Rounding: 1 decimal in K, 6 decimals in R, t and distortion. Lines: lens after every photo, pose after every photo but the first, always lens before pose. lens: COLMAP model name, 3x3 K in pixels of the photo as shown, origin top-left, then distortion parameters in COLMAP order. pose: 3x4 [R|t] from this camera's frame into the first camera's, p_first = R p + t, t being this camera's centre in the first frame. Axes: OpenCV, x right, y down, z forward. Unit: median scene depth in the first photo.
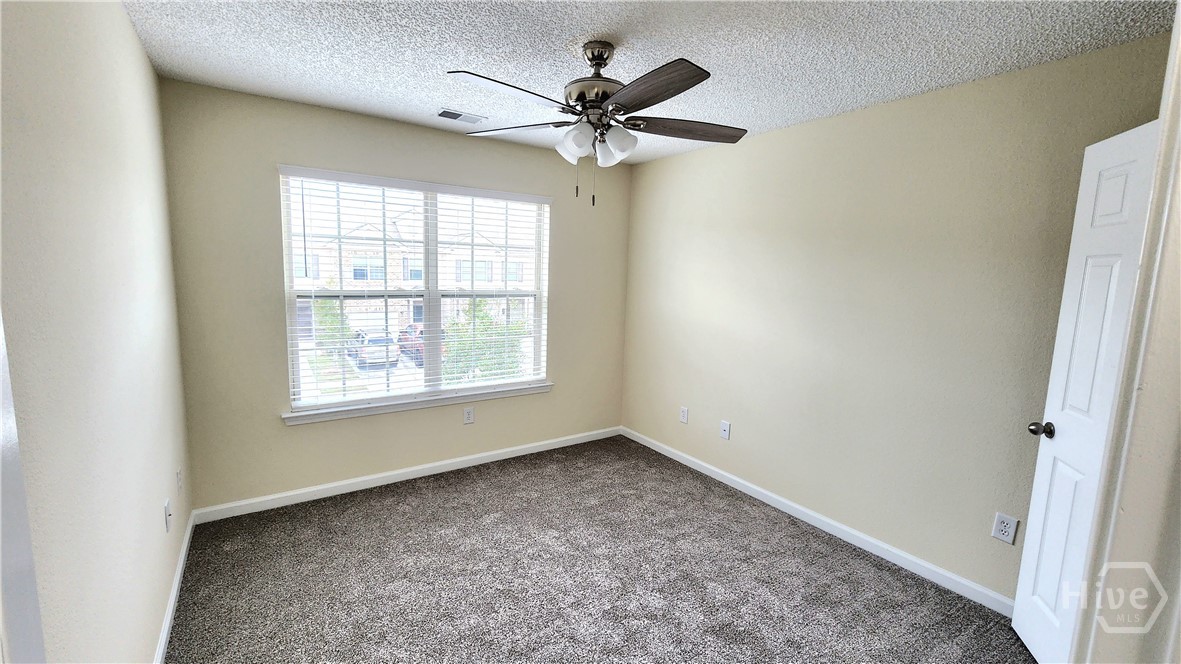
lens RADIAL K [[486.6, 0, 590.5], [0, 486.6, 332.0], [0, 0, 1]] dist [-0.000887, -0.000142]
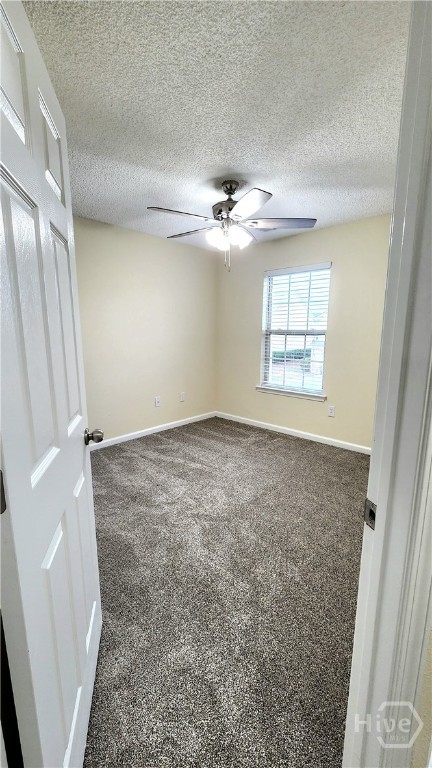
lens RADIAL K [[316.4, 0, 216.0], [0, 316.4, 384.0], [0, 0, 1]] dist [-0.000887, -0.000142]
pose [[0.239952, 0.164775, -0.956699, 0.787961], [-0.096186, 0.984676, 0.145469, -0.037117], [0.966008, 0.057116, 0.252124, 0.487501]]
